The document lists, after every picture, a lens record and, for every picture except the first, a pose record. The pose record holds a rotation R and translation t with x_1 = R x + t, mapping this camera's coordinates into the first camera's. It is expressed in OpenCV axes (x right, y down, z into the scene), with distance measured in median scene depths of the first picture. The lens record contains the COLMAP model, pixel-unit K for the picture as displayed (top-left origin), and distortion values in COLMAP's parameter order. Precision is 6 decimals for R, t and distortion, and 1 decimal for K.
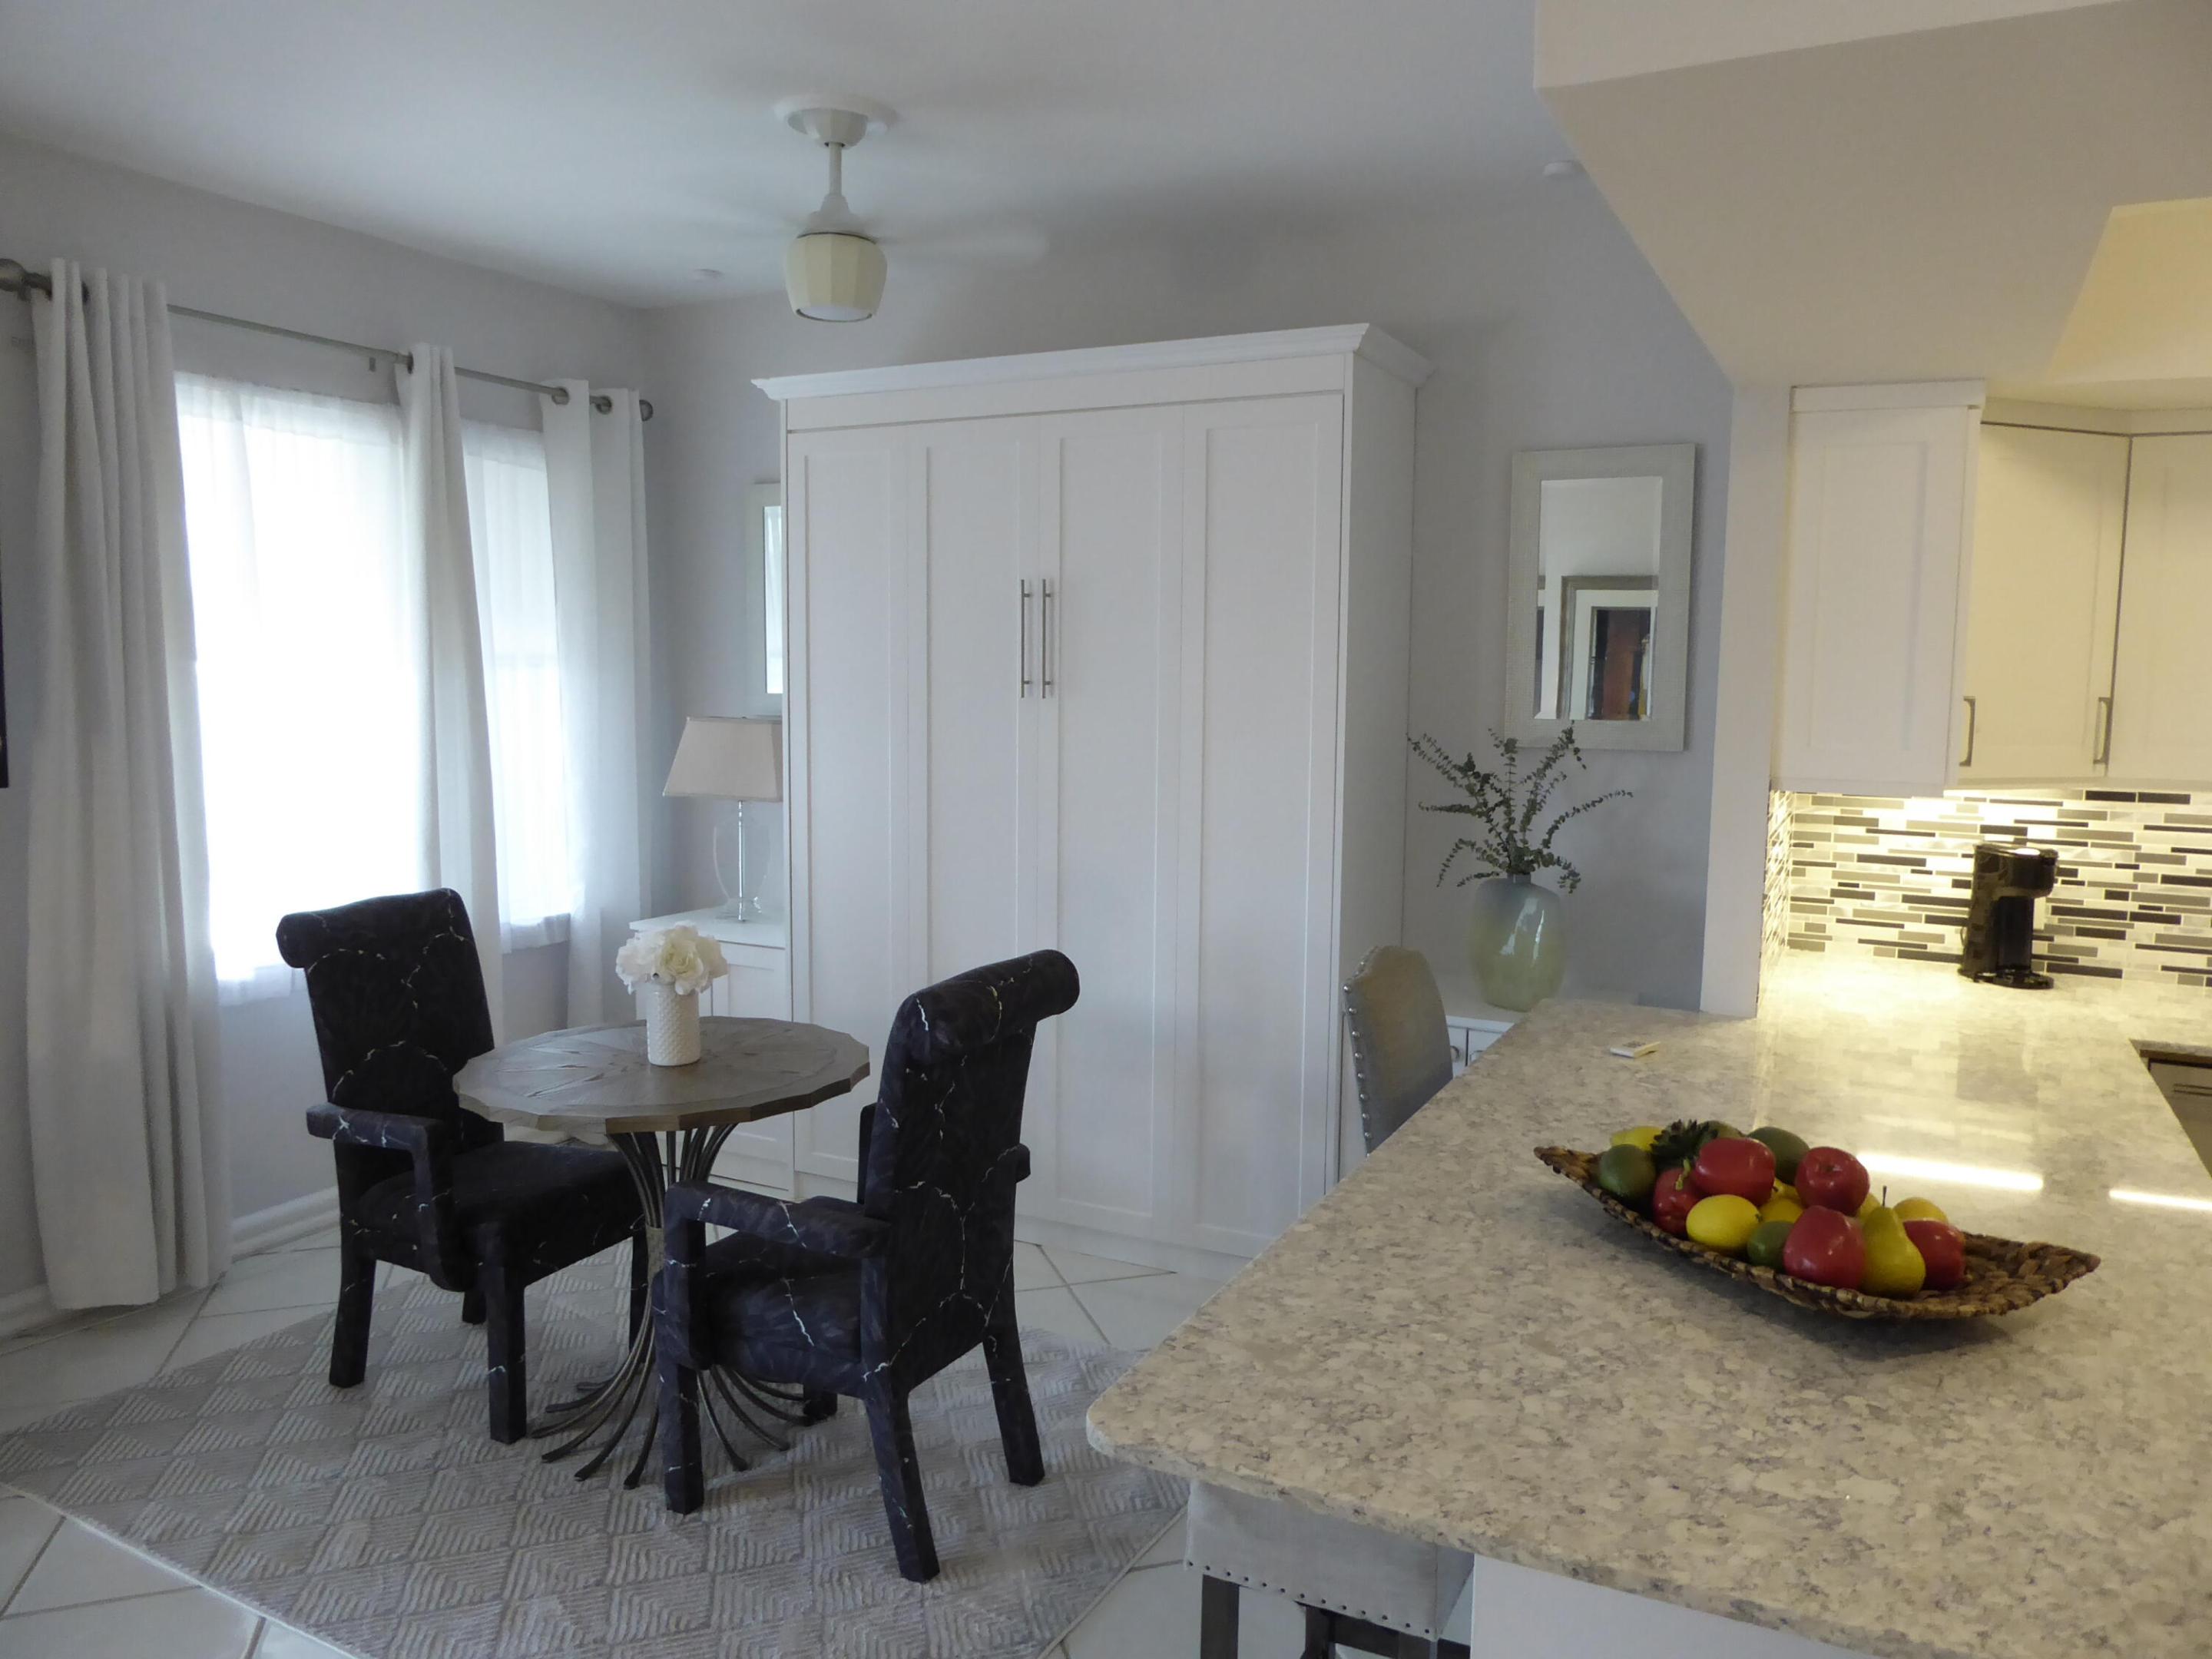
lens RADIAL K [[1565.3, 0, 1124.0], [0, 1565.3, 821.5], [0, 0, 1]] dist [-0.037890, 0.009718]
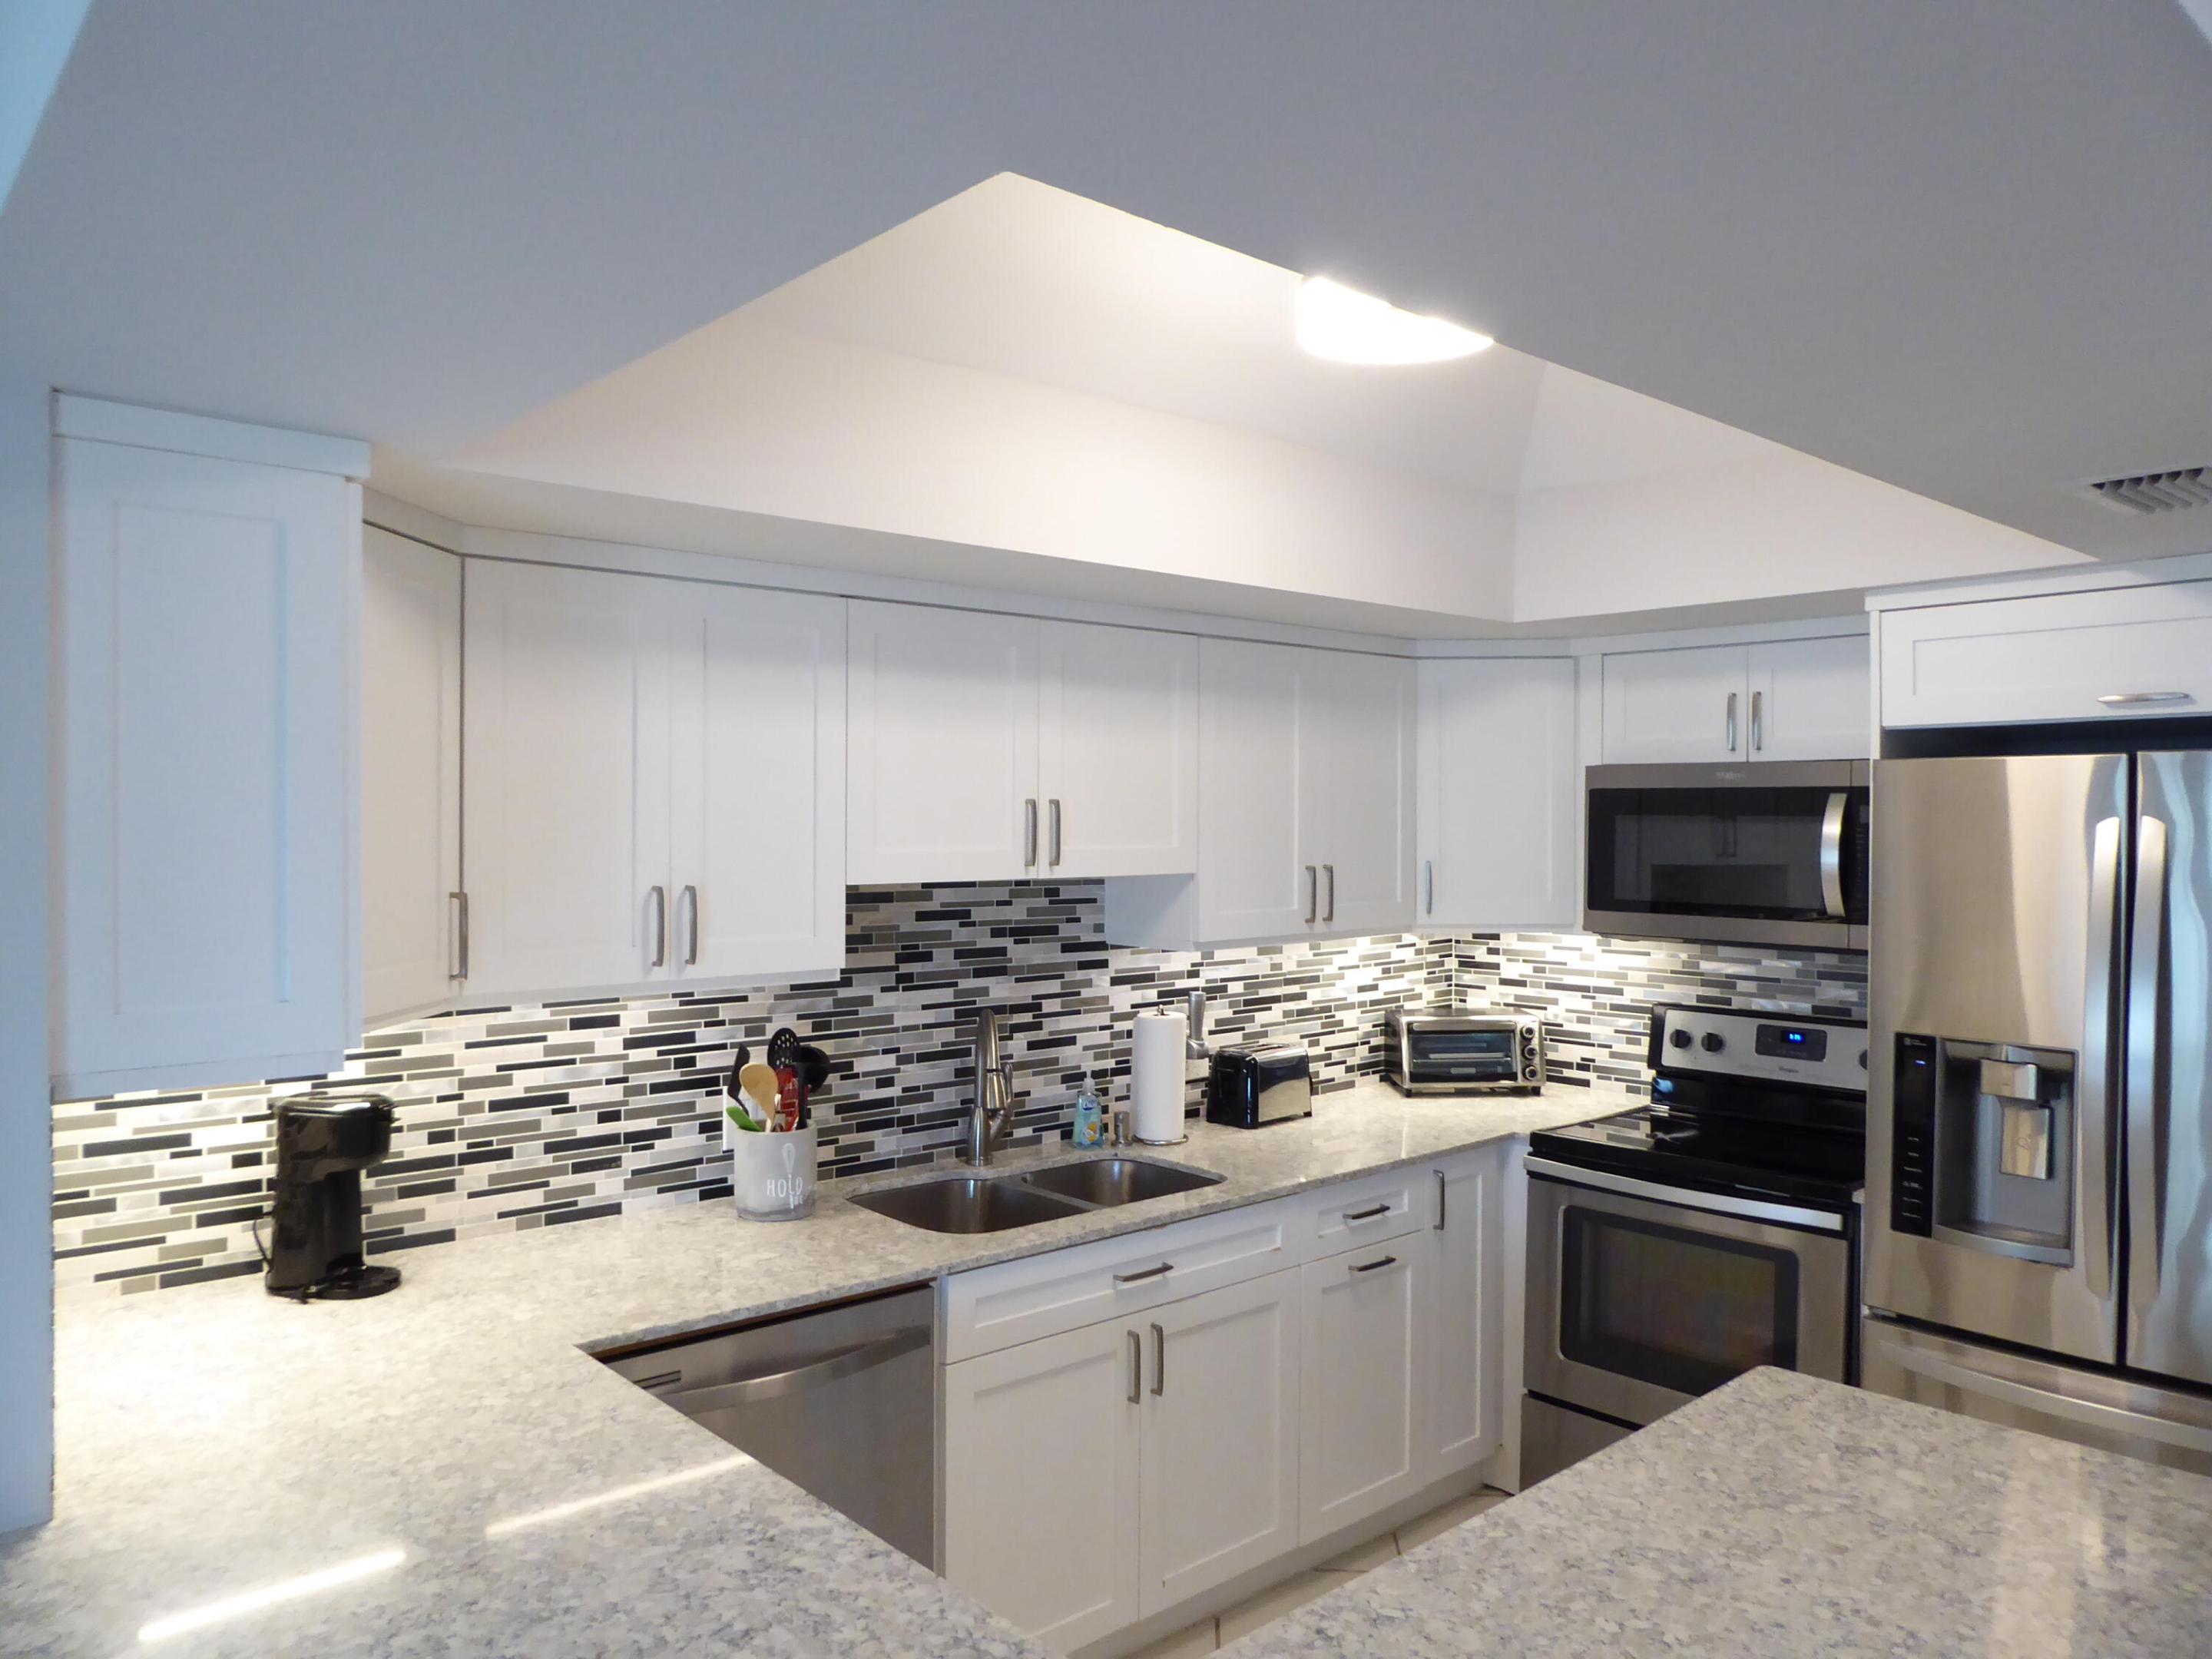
lens RADIAL K [[1565.3, 0, 1112.4], [0, 1565.3, 823.1], [0, 0, 1]] dist [-0.037890, 0.009718]
pose [[0.364623, -0.018211, 0.930977, 0.039877], [0.100797, 0.994706, -0.020020, -0.066206], [-0.925684, 0.101140, 0.364528, 0.417335]]
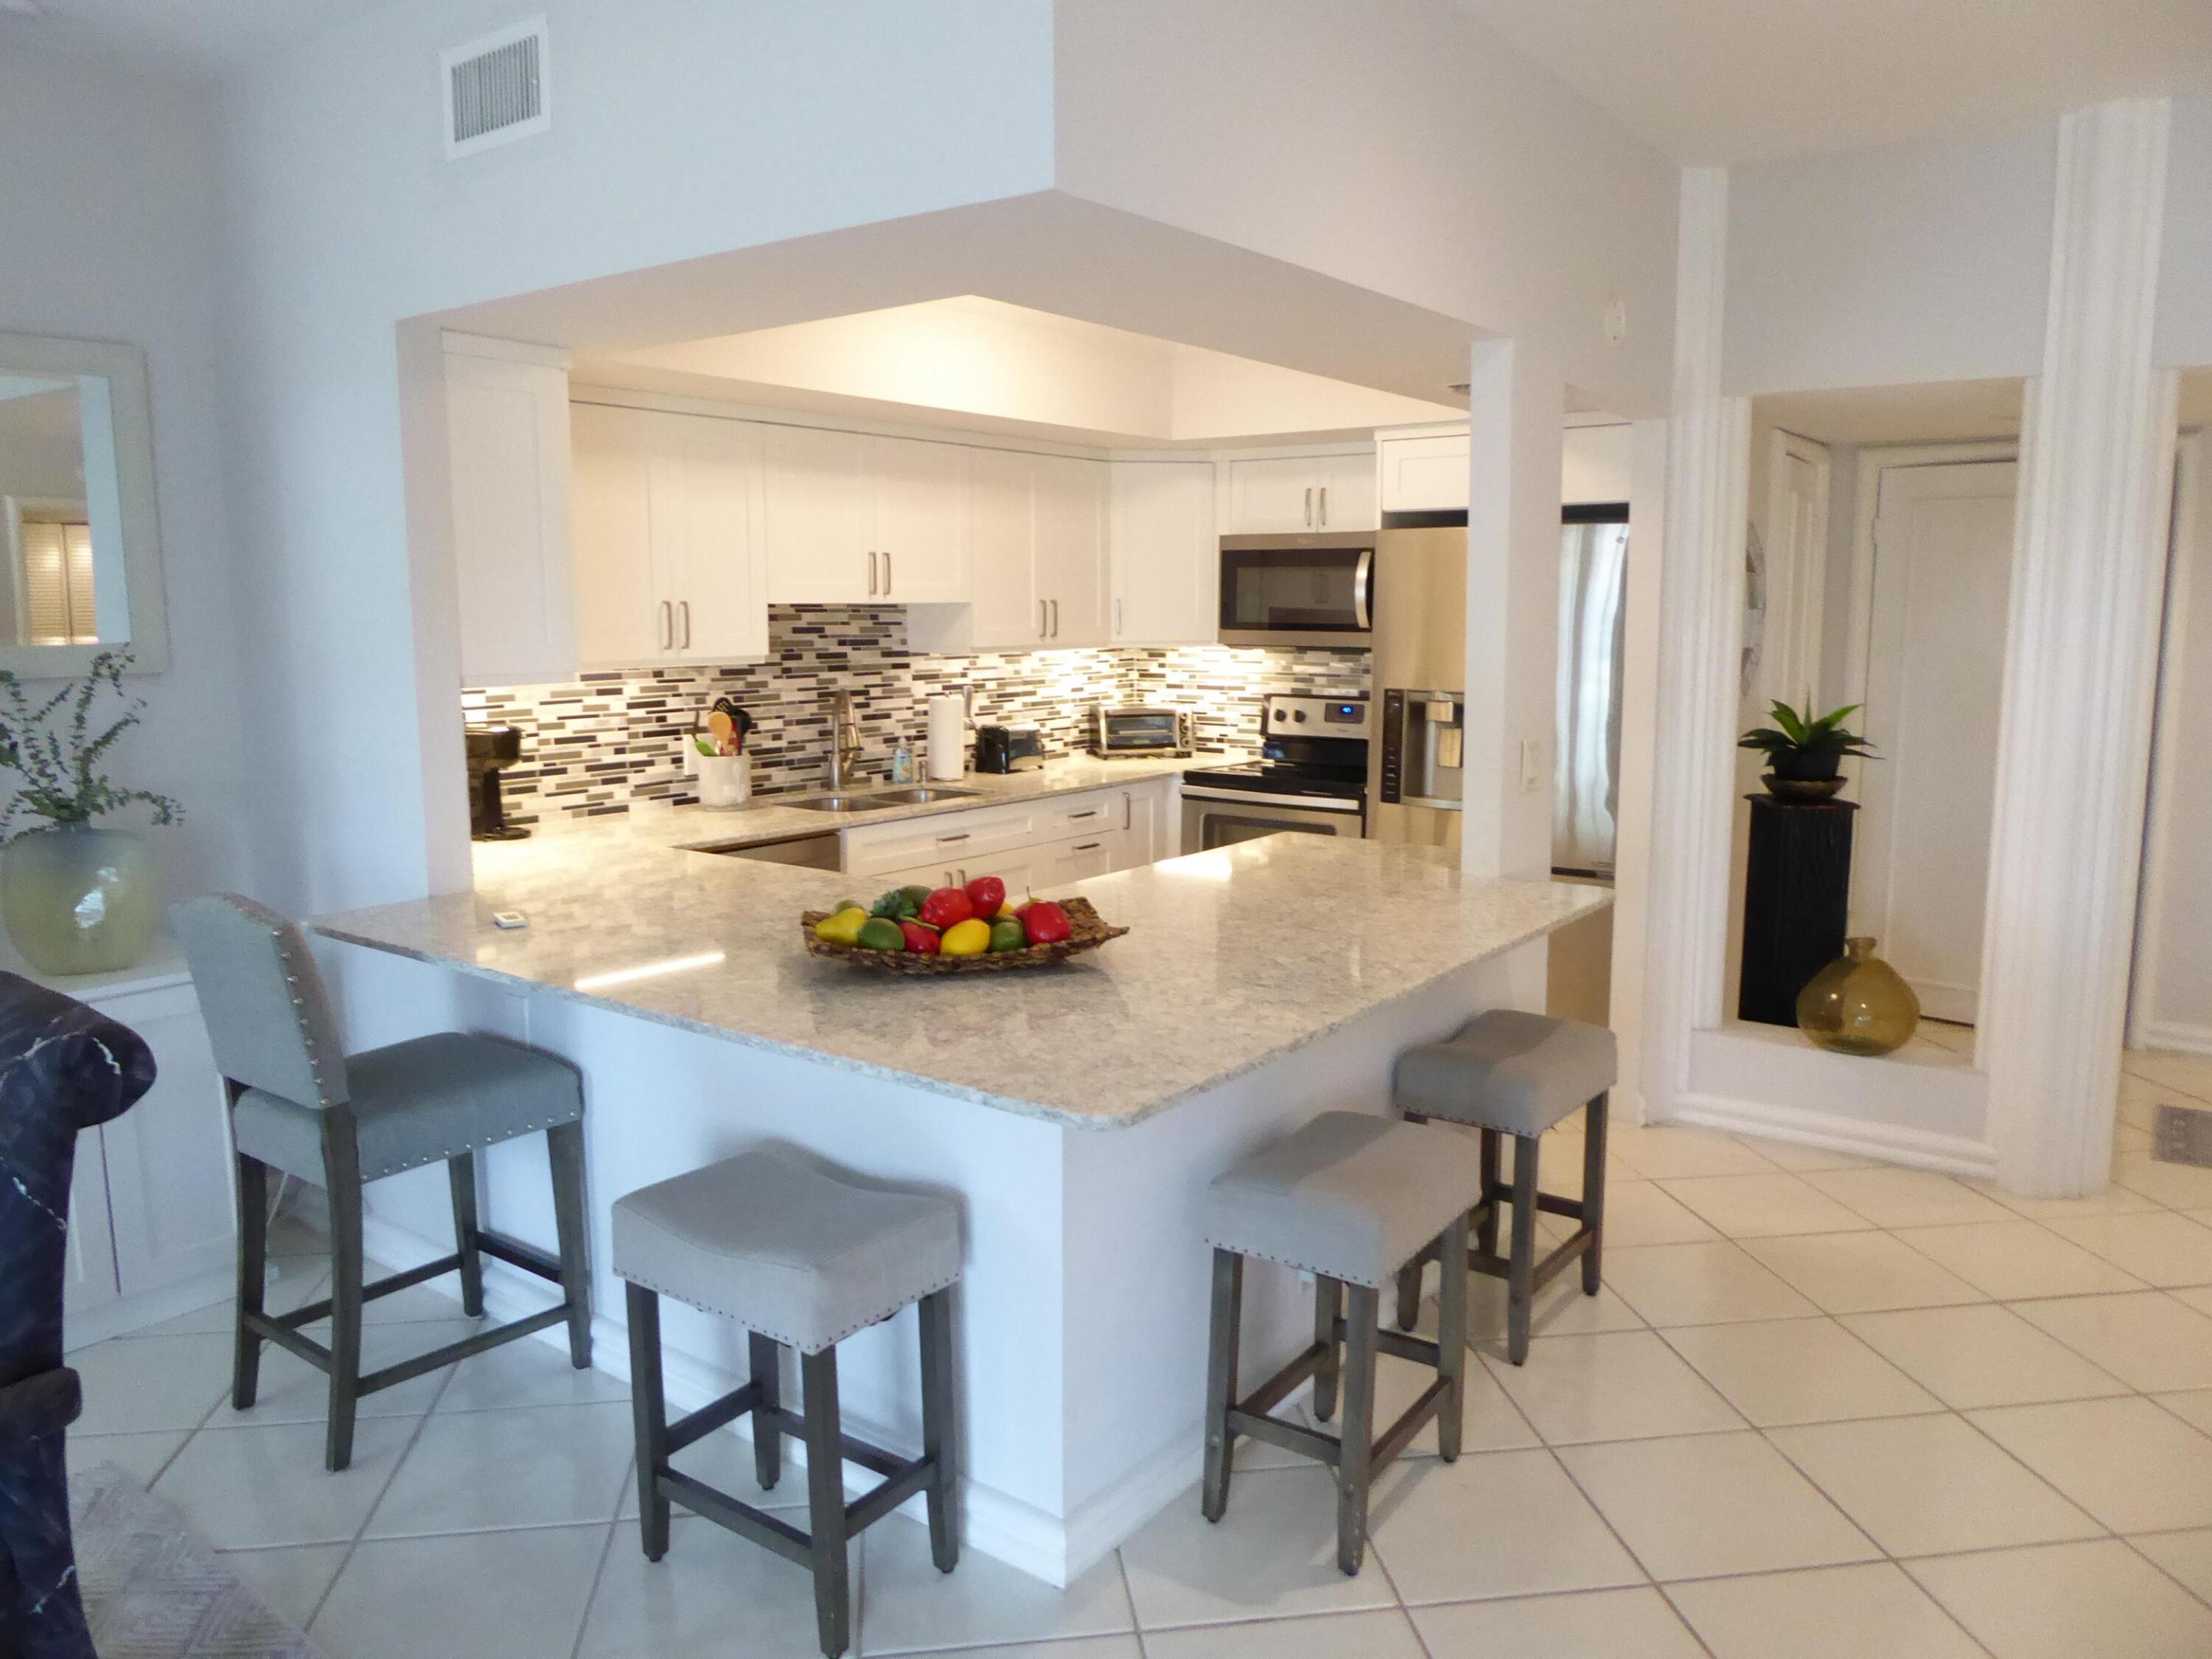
lens RADIAL K [[1565.3, 0, 1114.5], [0, 1565.3, 821.7], [0, 0, 1]] dist [-0.037890, 0.009718]
pose [[0.172511, -0.151998, 0.973209, -0.587783], [0.106377, 0.985119, 0.135002, -0.025318], [-0.979247, 0.080237, 0.186113, 0.316014]]
